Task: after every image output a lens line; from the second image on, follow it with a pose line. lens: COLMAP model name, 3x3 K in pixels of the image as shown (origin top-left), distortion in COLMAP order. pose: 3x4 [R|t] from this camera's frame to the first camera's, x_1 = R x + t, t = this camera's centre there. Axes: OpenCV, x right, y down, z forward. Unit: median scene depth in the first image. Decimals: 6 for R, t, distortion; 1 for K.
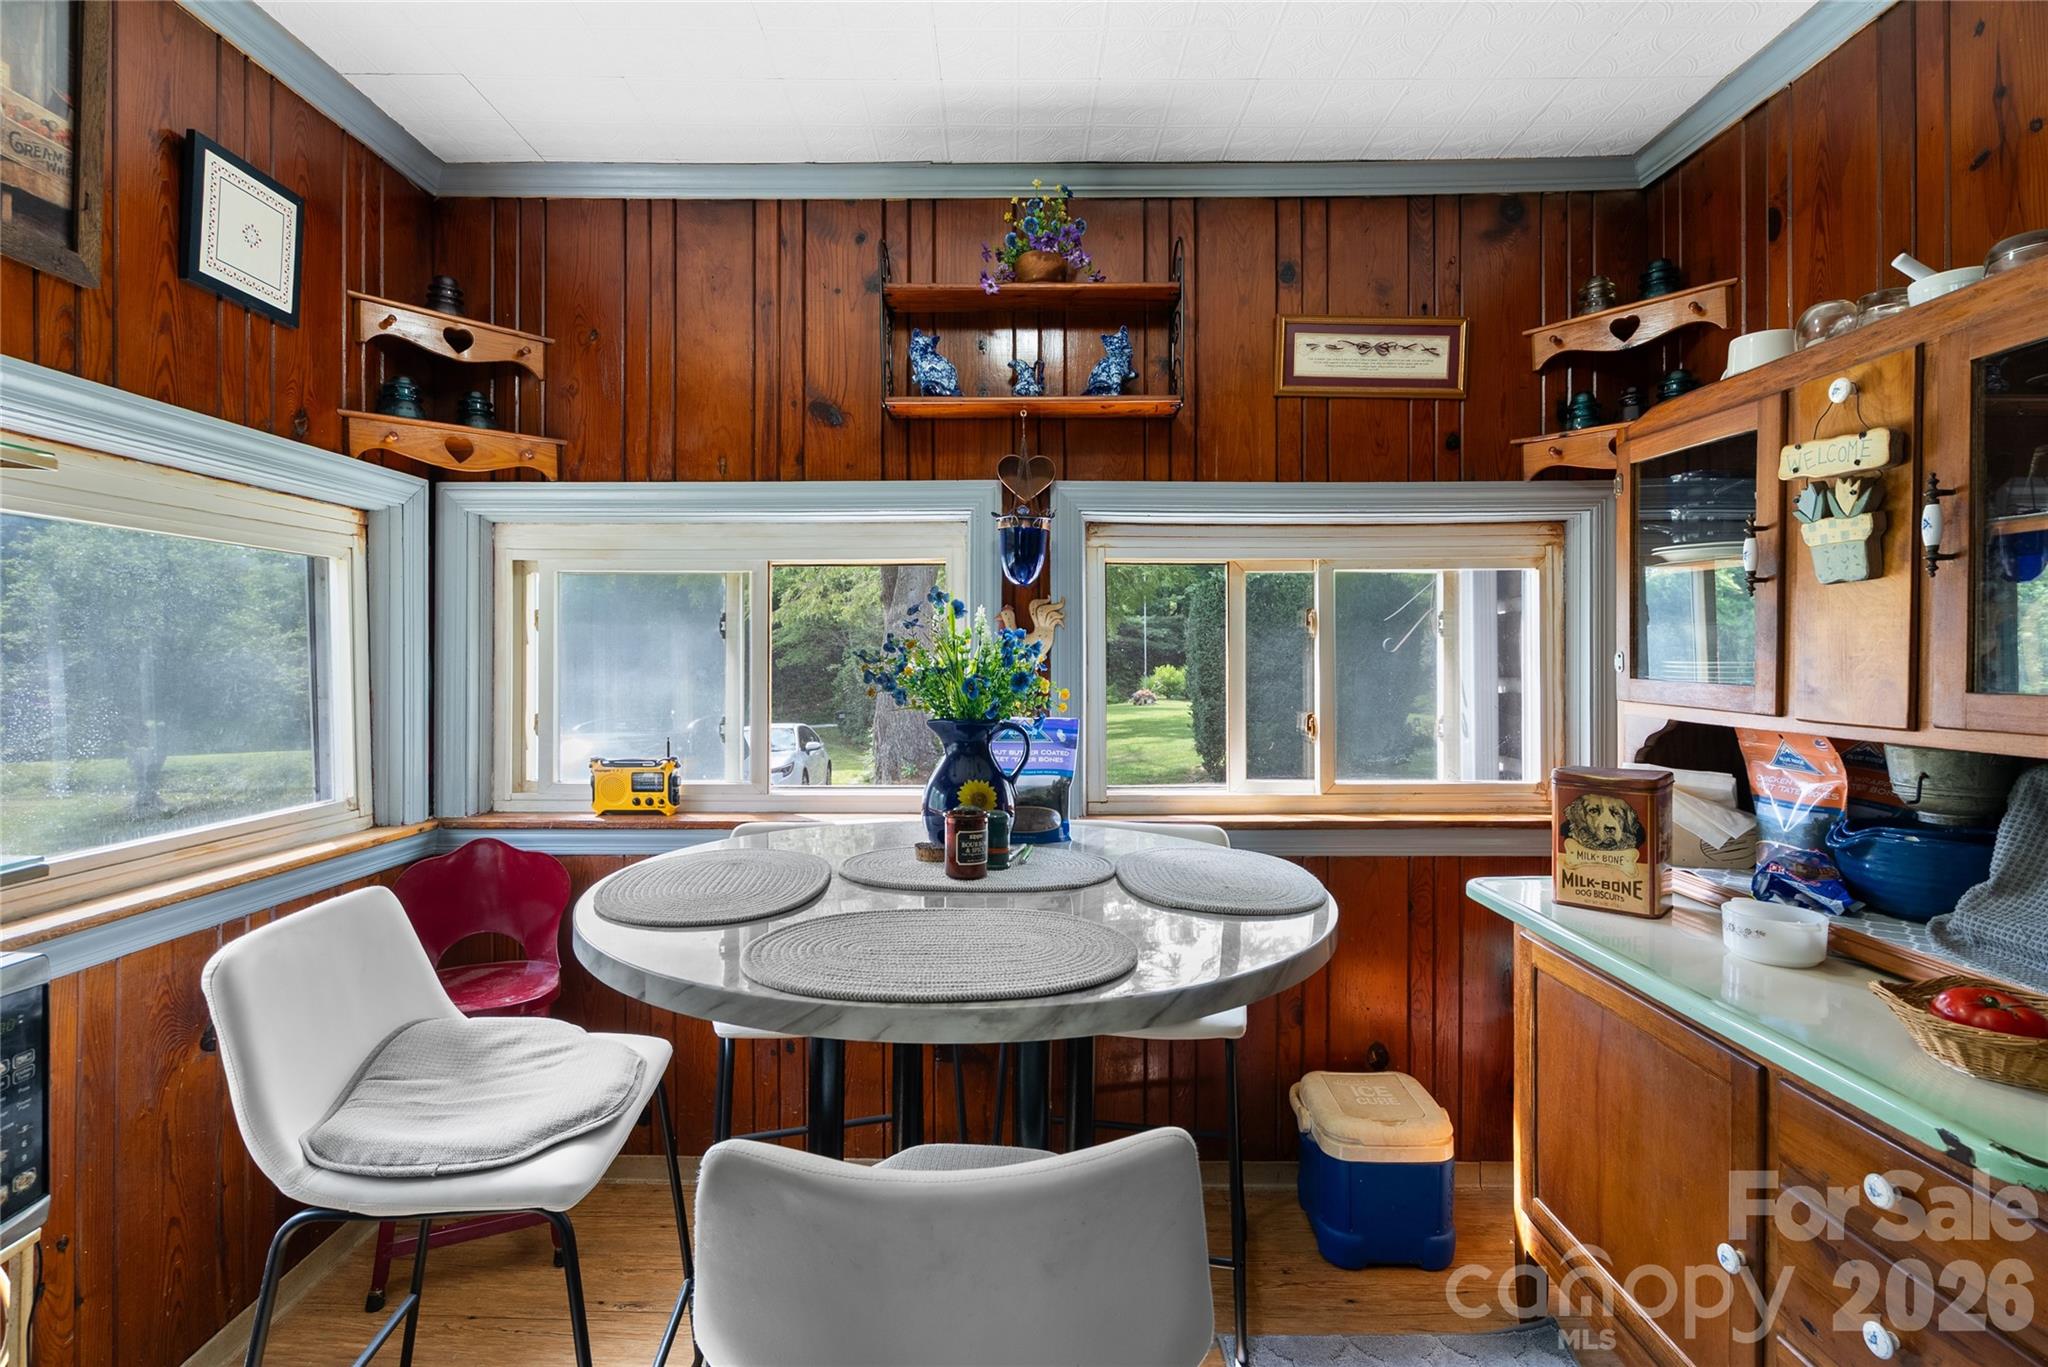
lens RADIAL K [[938.0, 0, 1009.1], [0, 938.0, 669.3], [0, 0, 1]] dist [-0.003576, 0.003587]
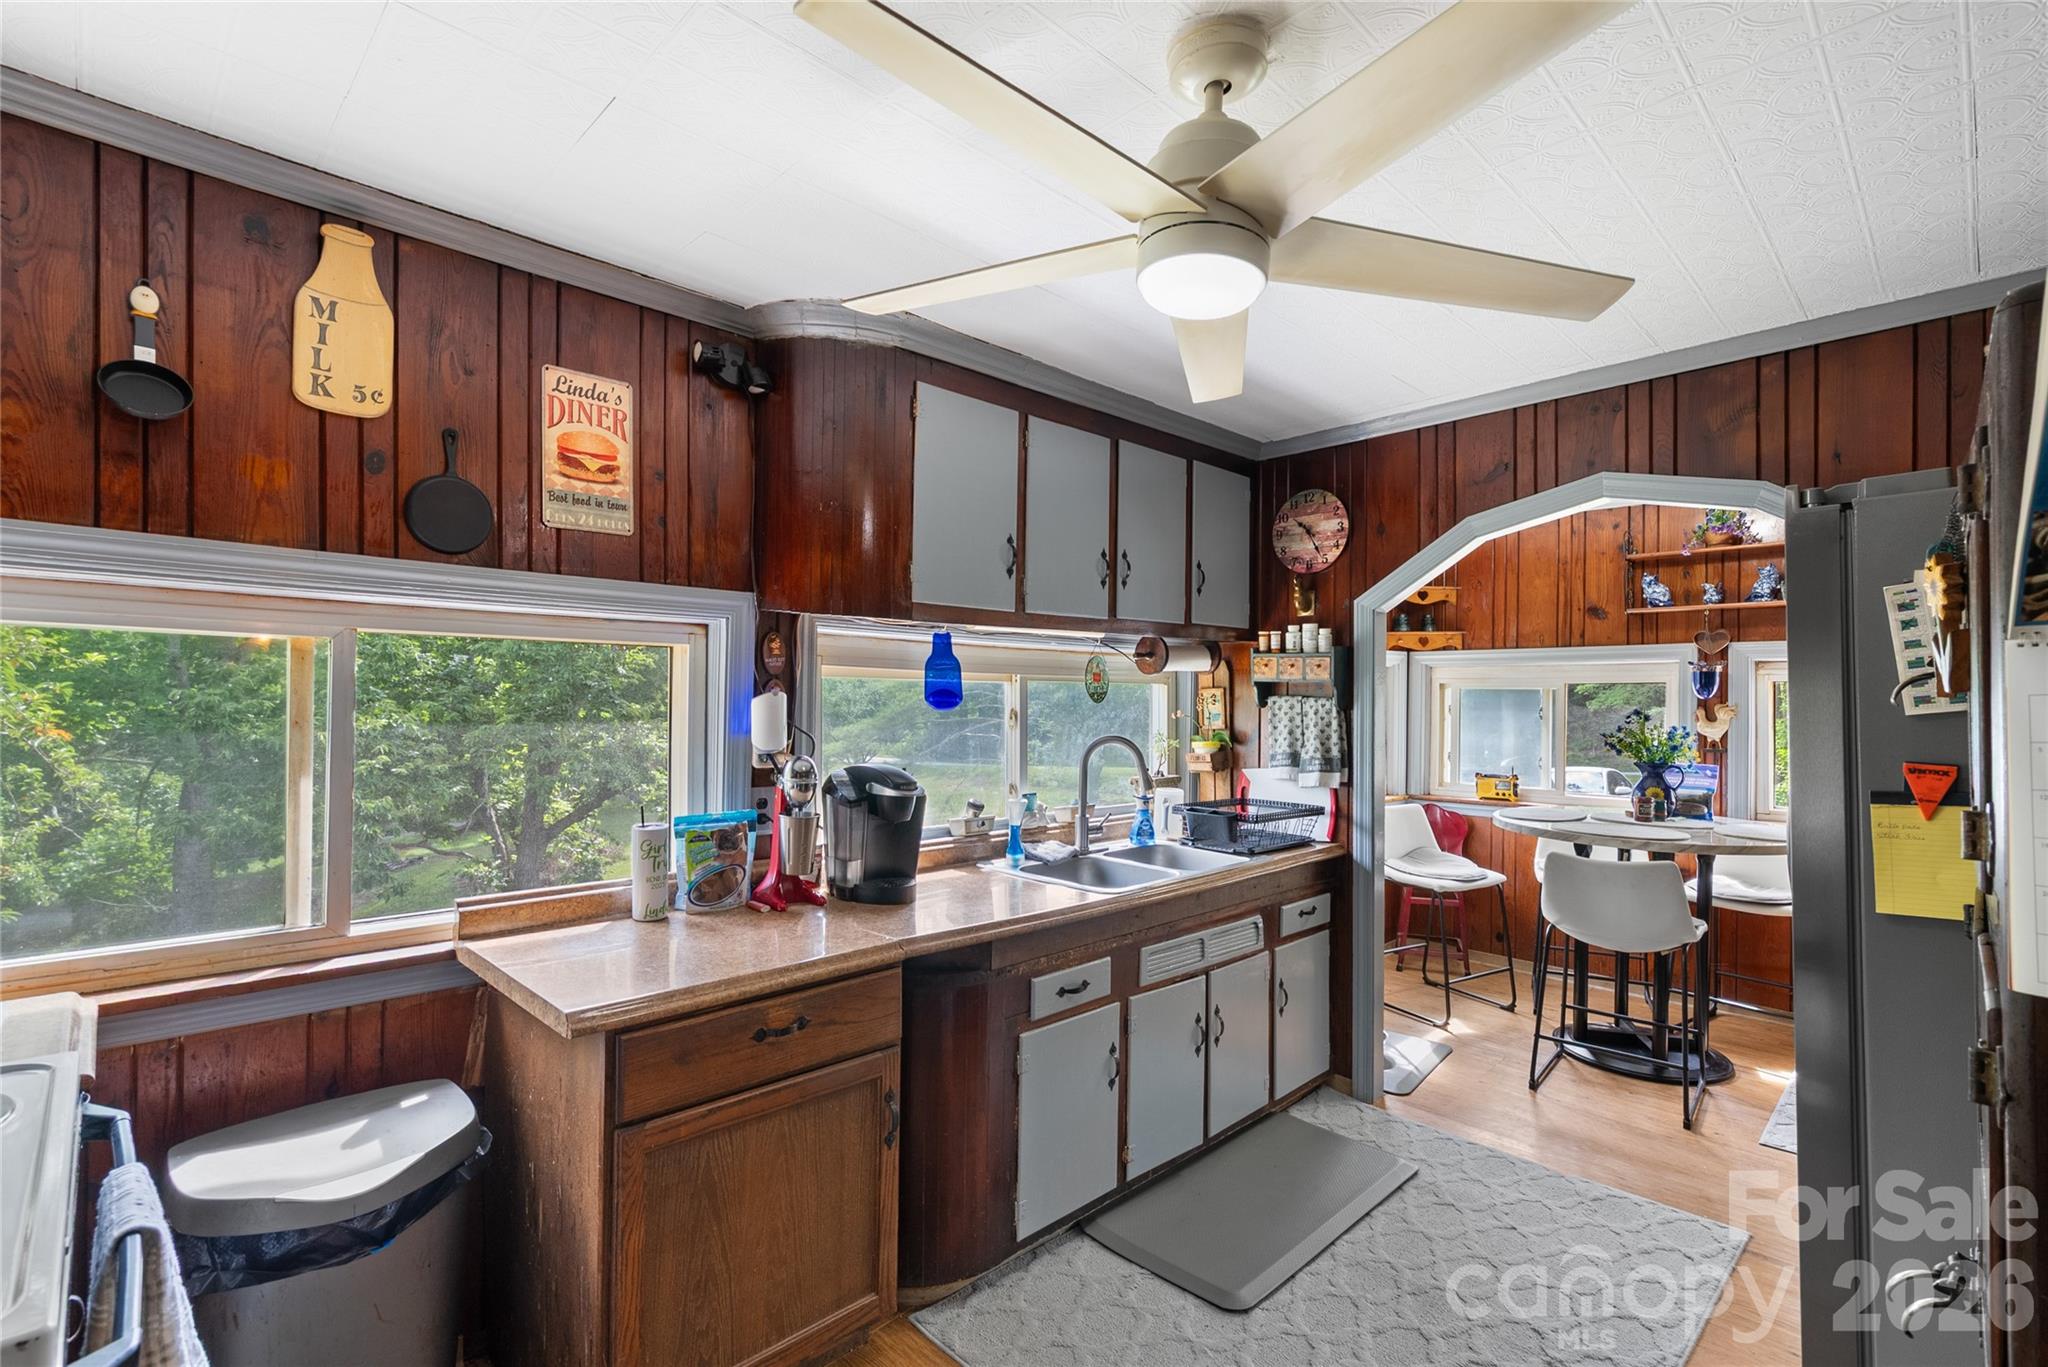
lens RADIAL K [[938.0, 0, 1038.3], [0, 938.0, 699.1], [0, 0, 1]] dist [-0.003576, 0.003587]
pose [[0.715606, 0.005720, -0.698480, 0.373907], [-0.010582, 0.999940, -0.002653, -0.065090], [0.698424, 0.009290, 0.715624, -1.354245]]
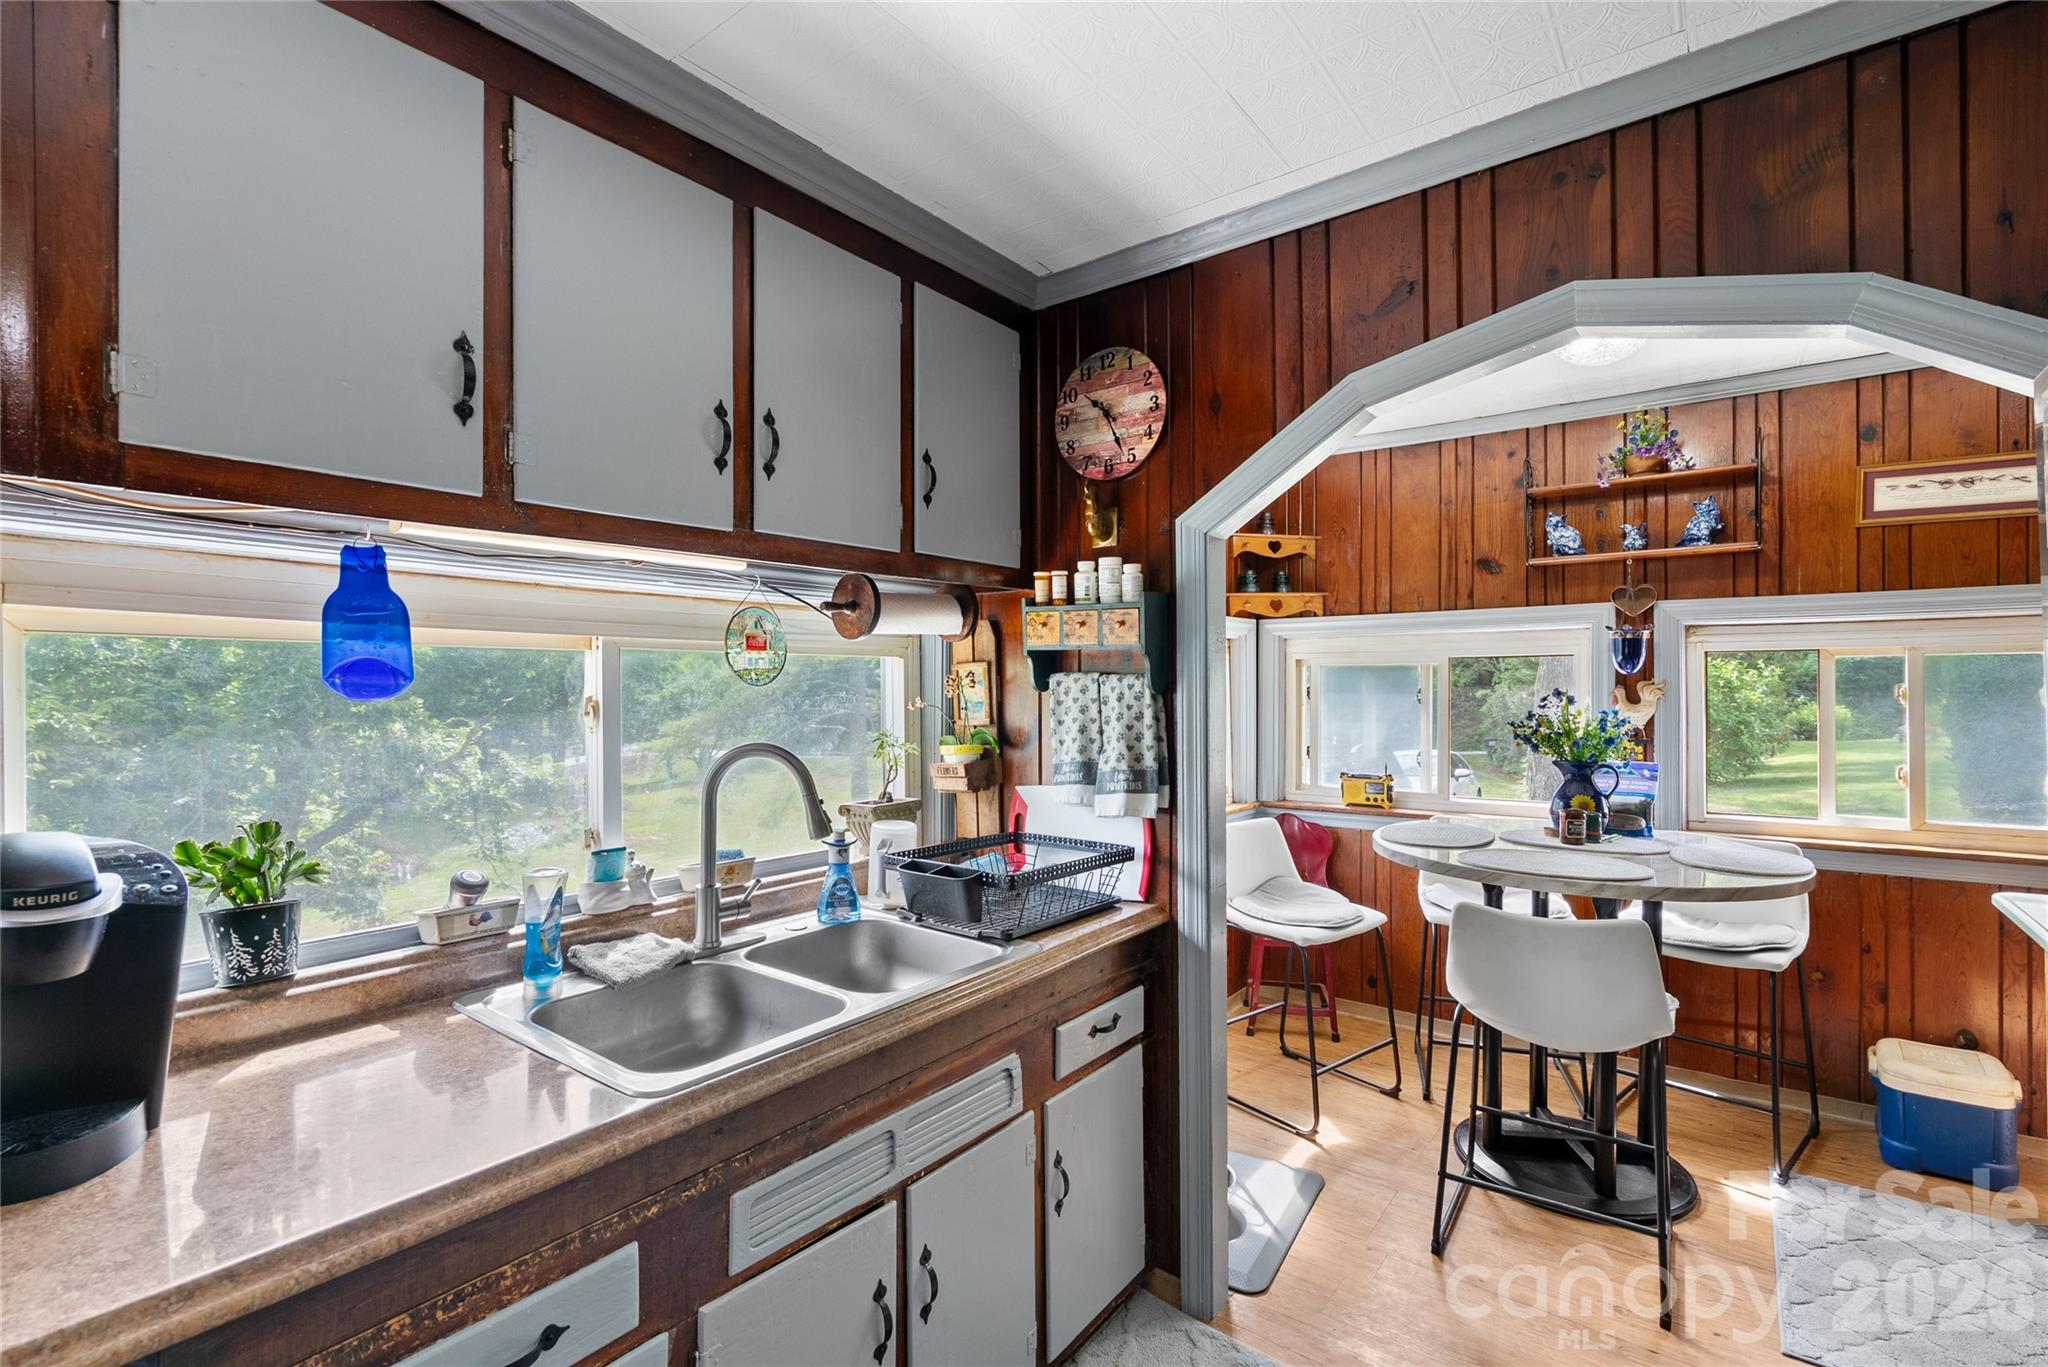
lens RADIAL K [[938.0, 0, 1034.0], [0, 938.0, 688.0], [0, 0, 1]] dist [-0.003576, 0.003587]
pose [[0.807952, -0.001872, -0.589245, 0.125170], [0.000136, 0.999996, -0.002991, -0.059272], [0.589248, 0.002337, 0.807949, -0.769812]]
